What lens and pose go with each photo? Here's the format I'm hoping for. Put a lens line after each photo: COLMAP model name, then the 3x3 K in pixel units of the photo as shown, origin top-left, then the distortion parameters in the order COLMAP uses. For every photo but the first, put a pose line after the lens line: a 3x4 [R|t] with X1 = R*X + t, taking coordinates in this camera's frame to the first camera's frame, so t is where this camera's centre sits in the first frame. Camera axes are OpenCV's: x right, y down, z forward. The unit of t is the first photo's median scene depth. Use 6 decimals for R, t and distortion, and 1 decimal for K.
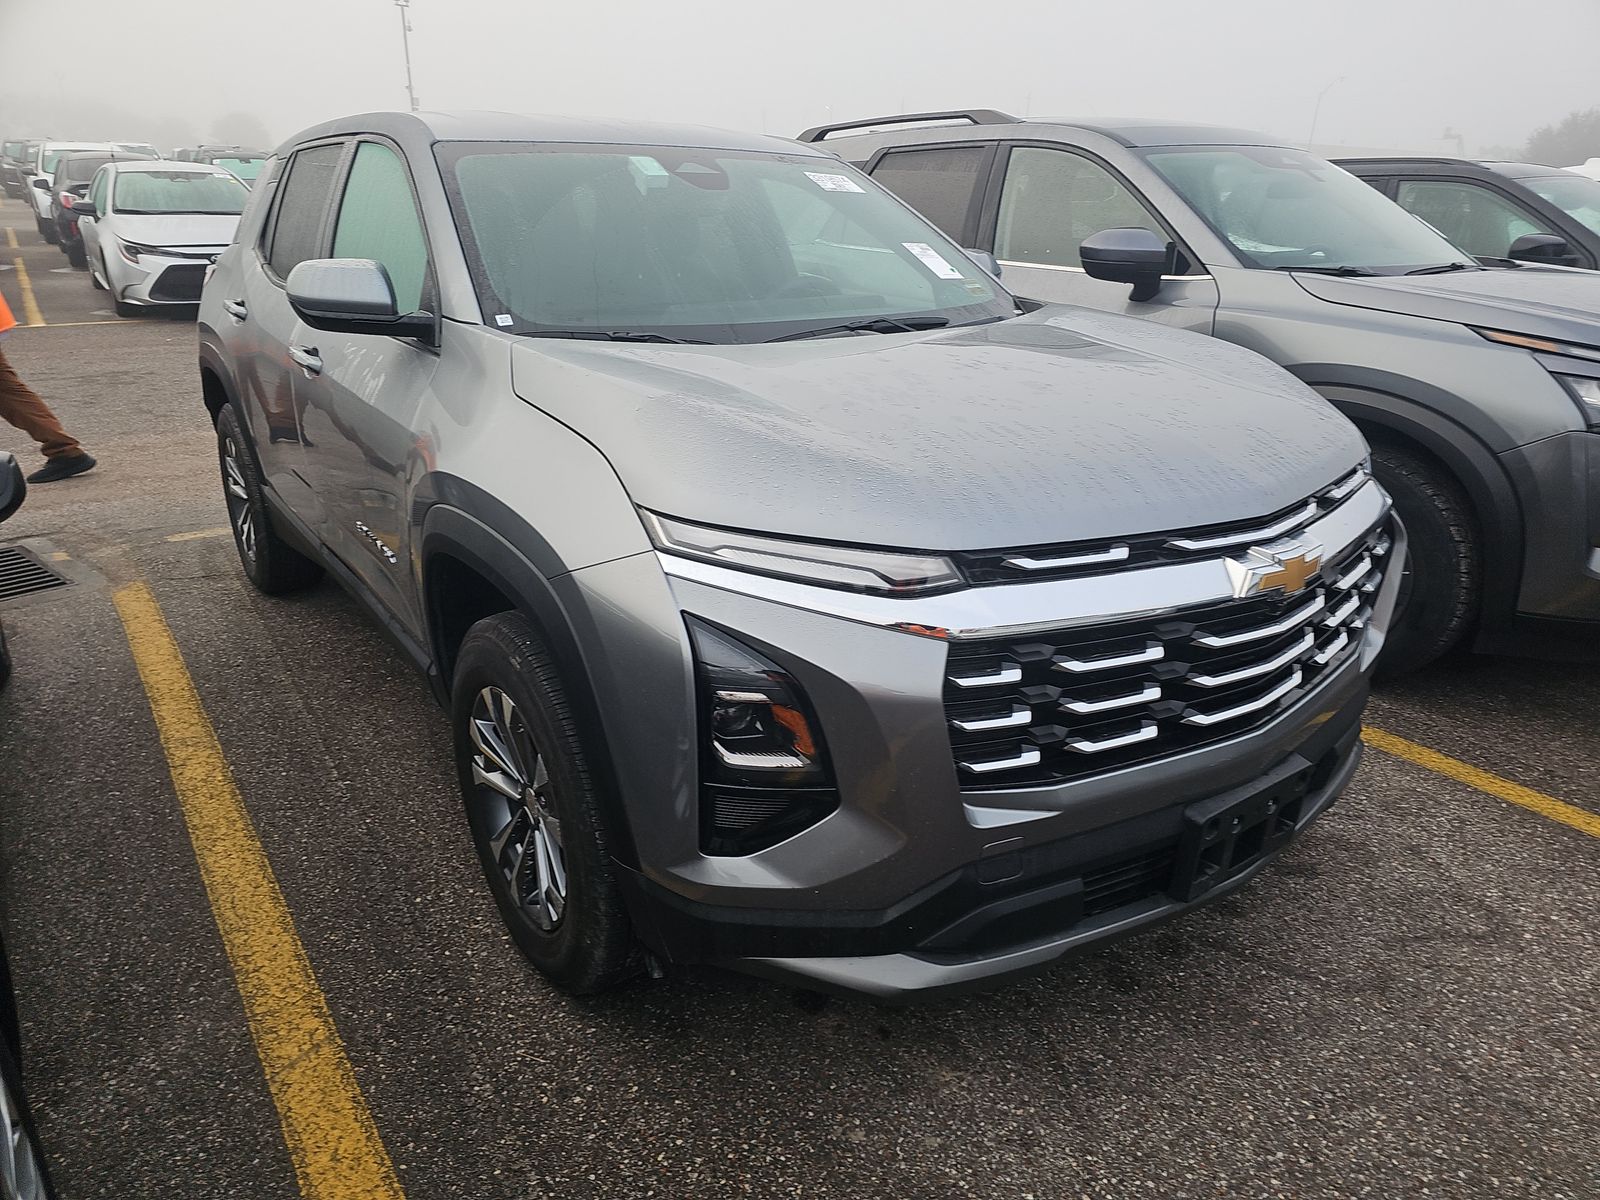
lens RADIAL K [[1011.6, 0, 794.2], [0, 1011.6, 612.6], [0, 0, 1]] dist [0.038611, -0.039172]
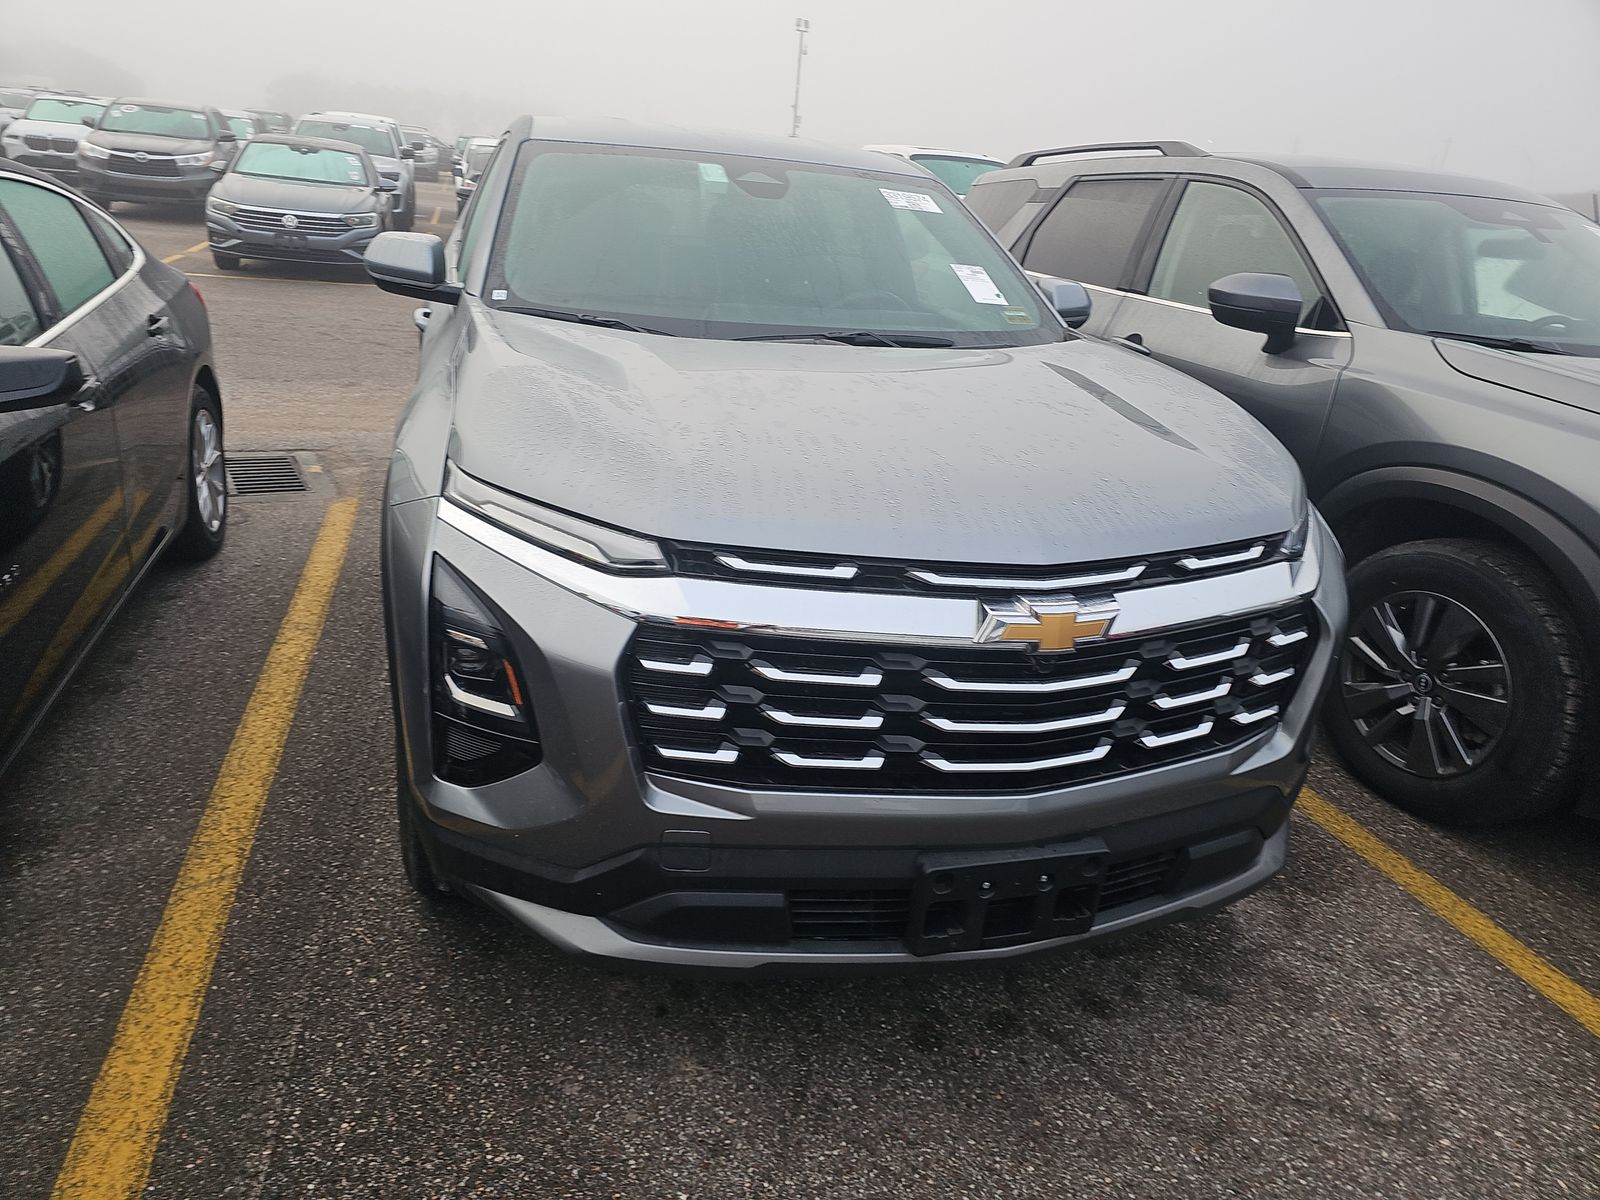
lens RADIAL K [[1011.5, 0, 800.0], [0, 1011.5, 600.0], [0, 0, 1]] dist [0.039646, -0.039930]
pose [[0.938817, 0.178887, -0.294316, 0.446943], [-0.187776, 0.982210, -0.001981, -0.016791], [0.288725, 0.057125, 0.955706, 0.039454]]
